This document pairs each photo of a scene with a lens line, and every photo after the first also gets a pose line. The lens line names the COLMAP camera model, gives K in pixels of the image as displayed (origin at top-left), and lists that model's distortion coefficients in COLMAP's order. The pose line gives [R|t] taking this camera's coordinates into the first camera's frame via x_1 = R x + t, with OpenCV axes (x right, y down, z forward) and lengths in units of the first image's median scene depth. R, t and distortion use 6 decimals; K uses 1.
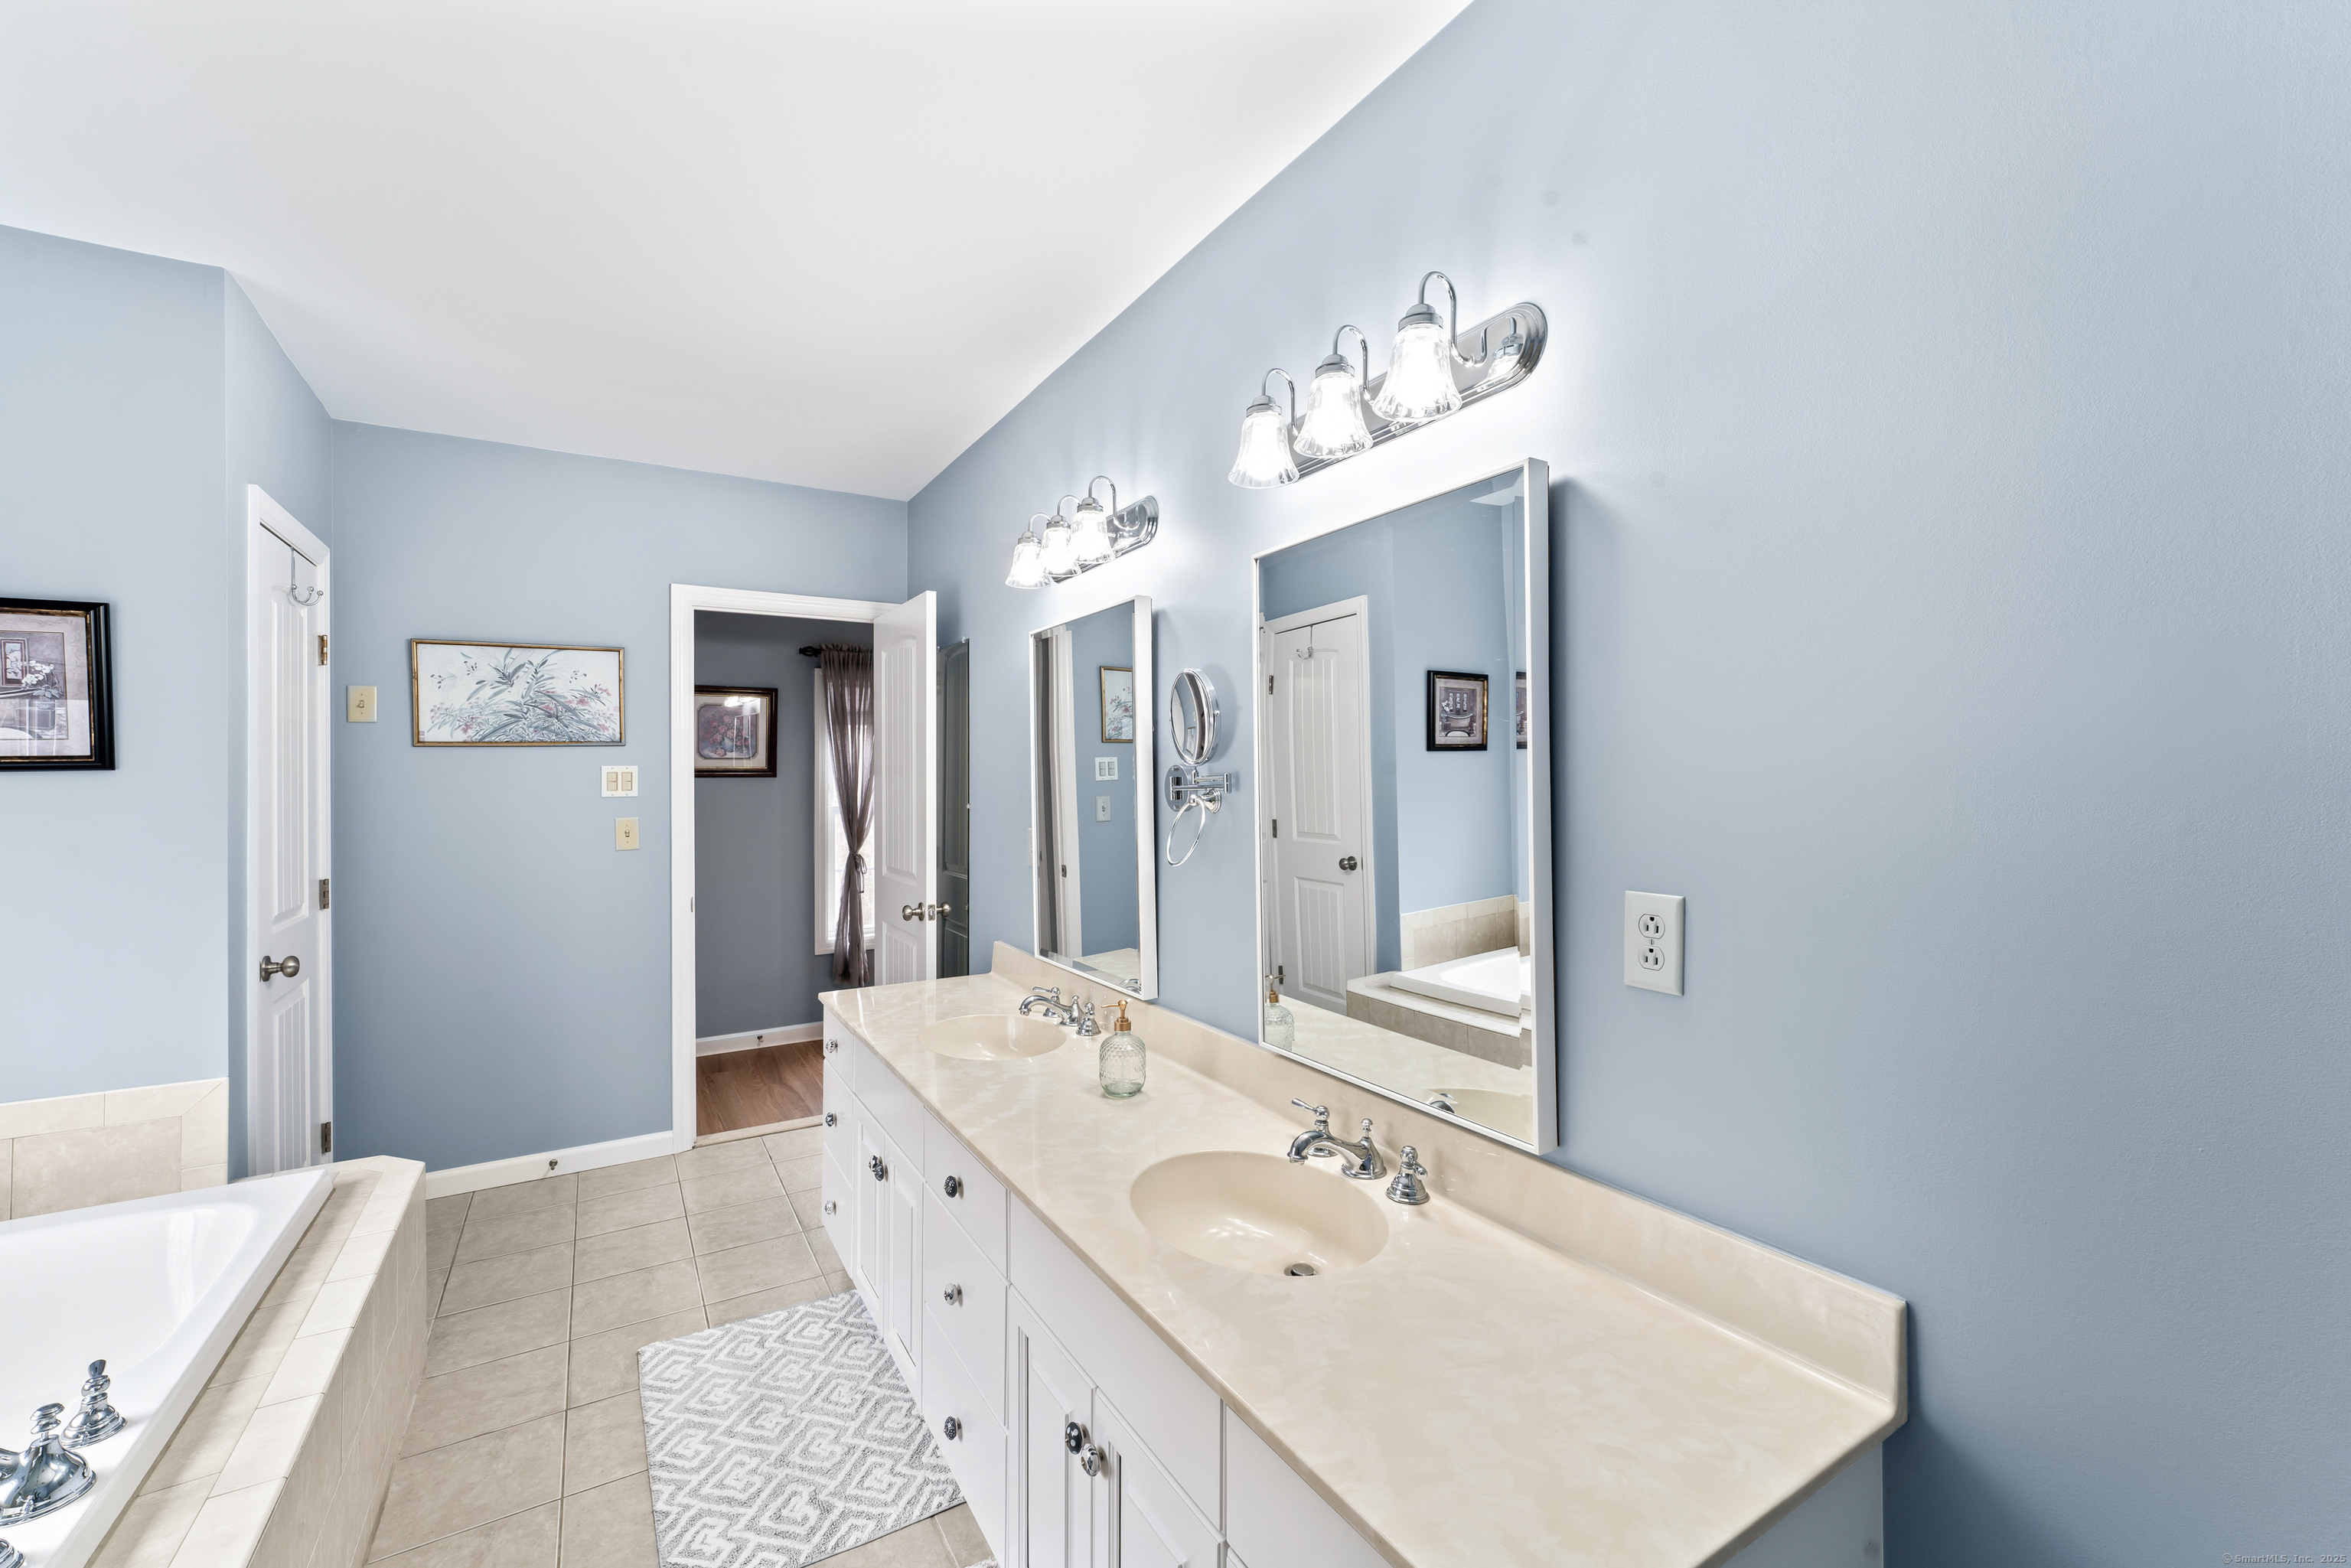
lens RADIAL K [[953.2, 0, 1169.2], [0, 953.2, 776.9], [0, 0, 1]] dist [-0.000572, 0.000203]
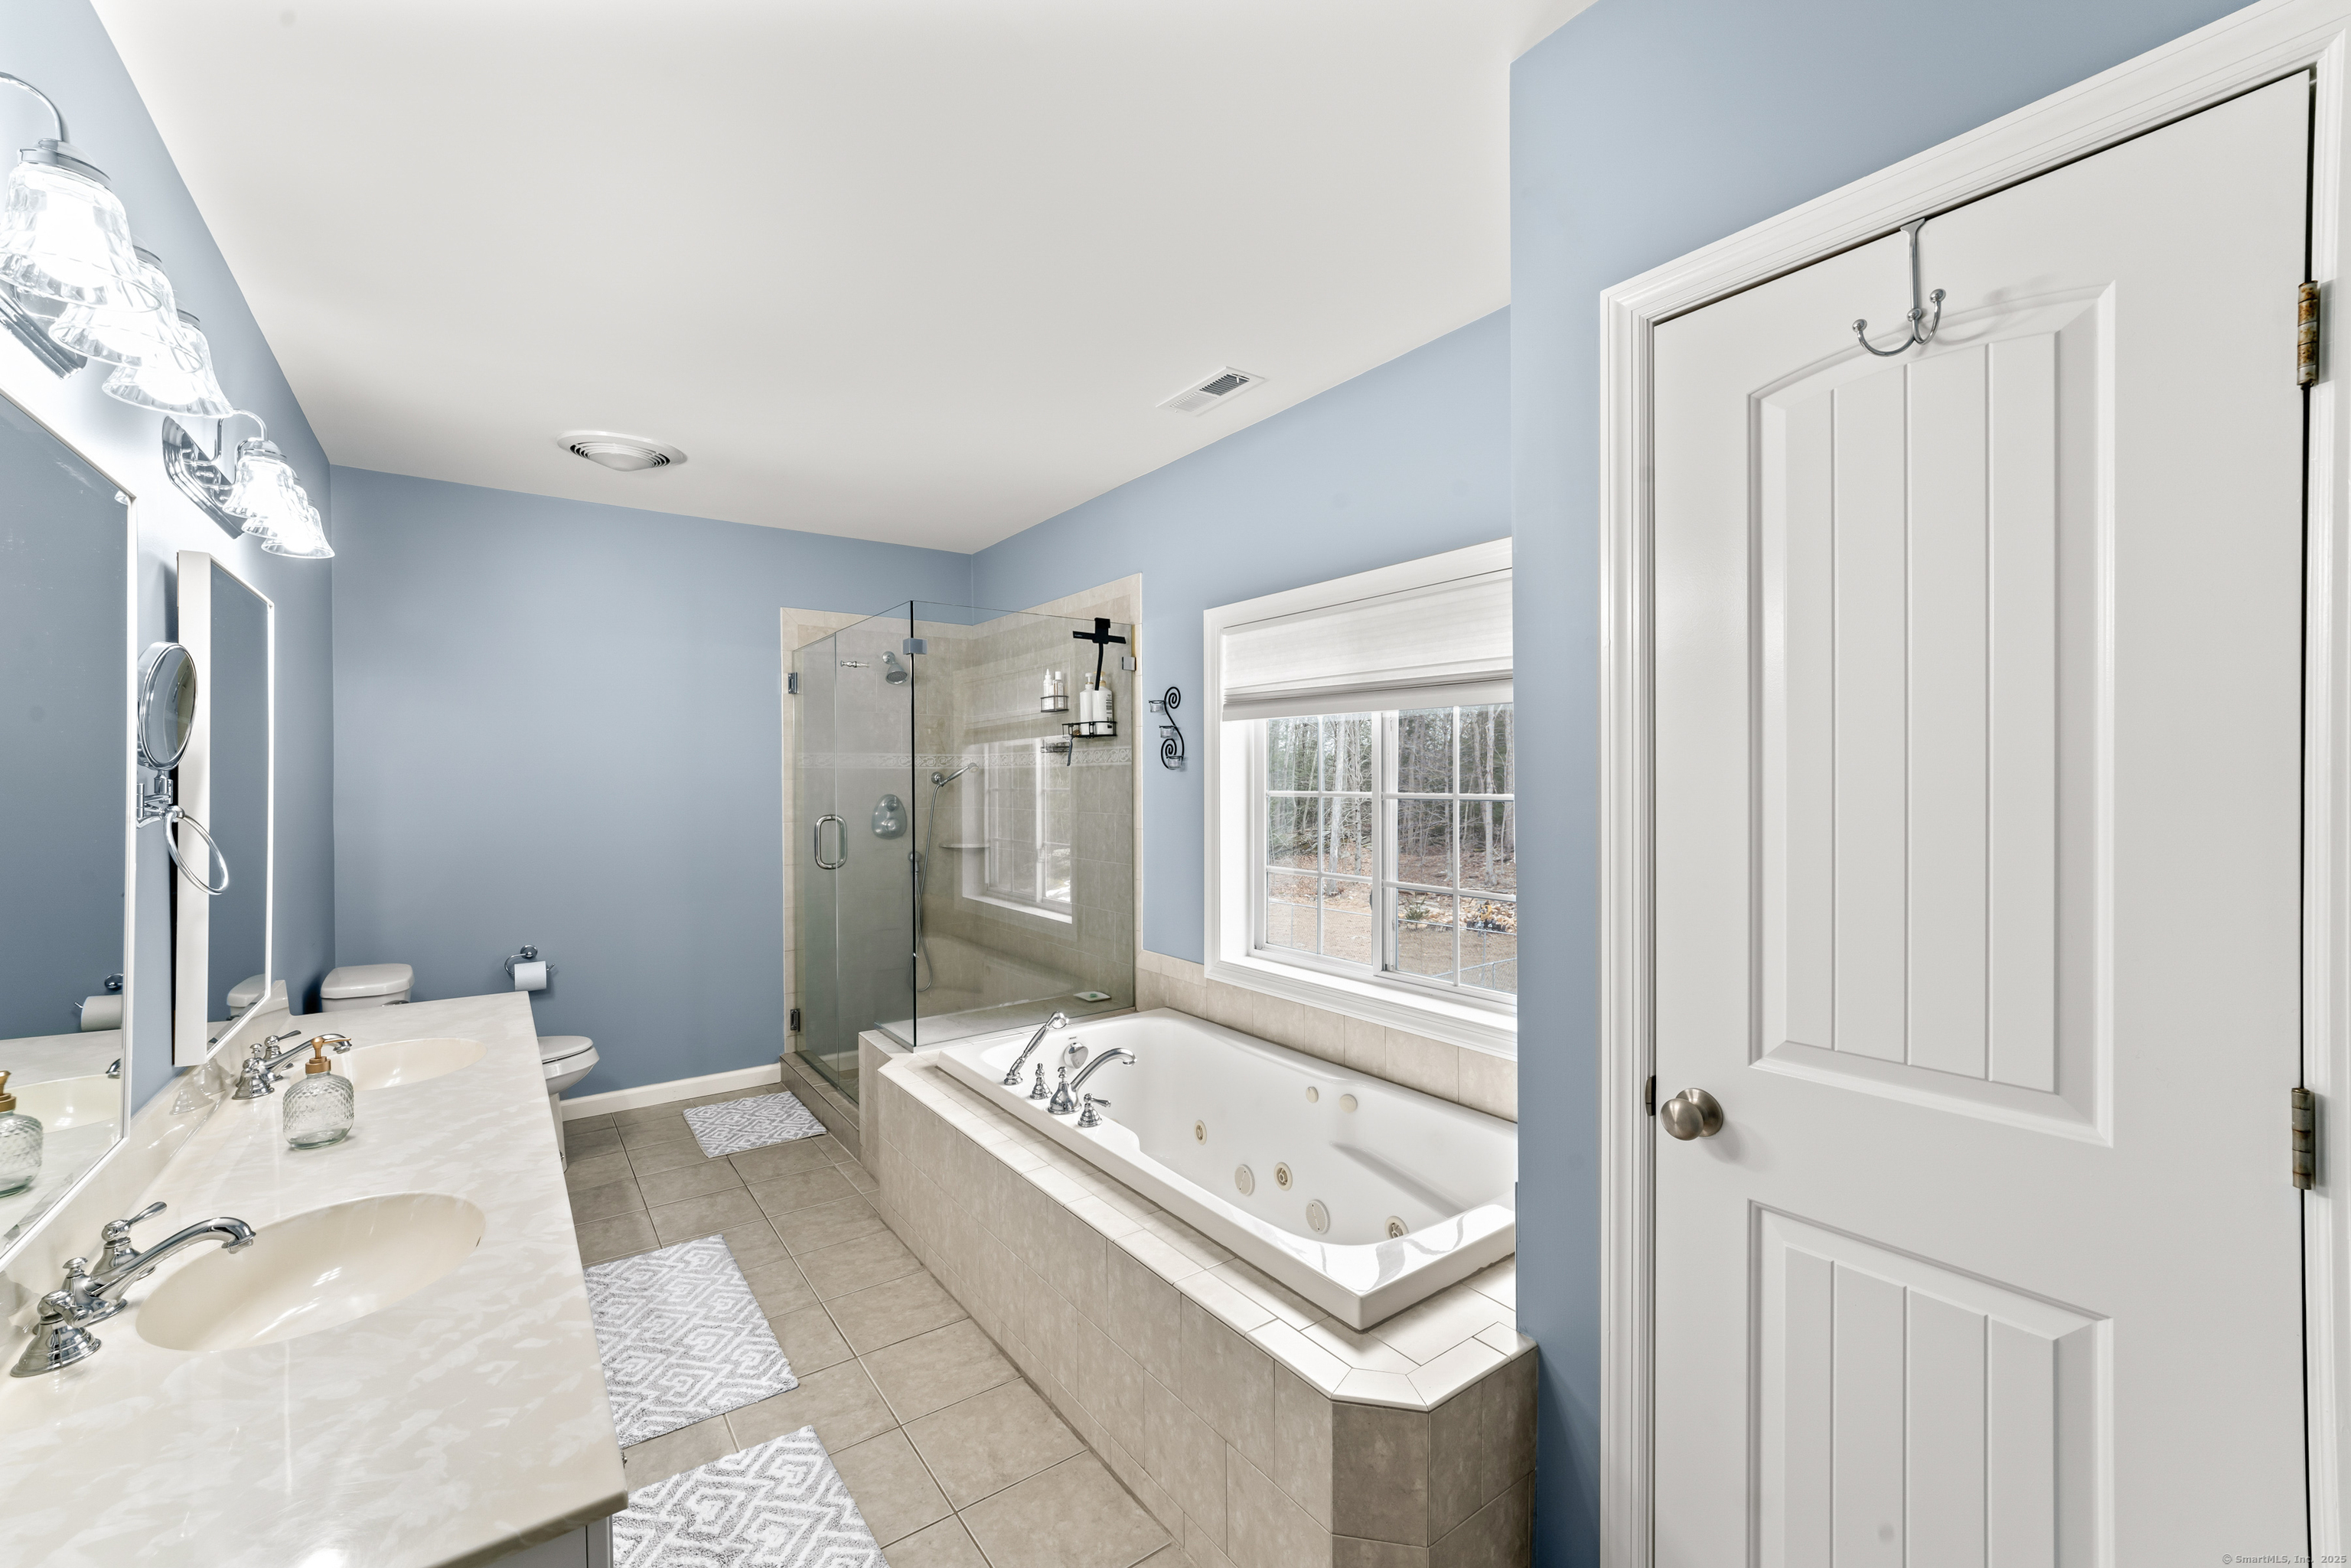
lens RADIAL K [[953.2, 0, 1169.2], [0, 953.2, 776.9], [0, 0, 1]] dist [-0.000572, 0.000203]
pose [[-0.996170, 0.013039, -0.086465, -0.796247], [0.012836, 0.999913, 0.002898, -0.000314], [0.086495, 0.001777, -0.996251, 2.035646]]
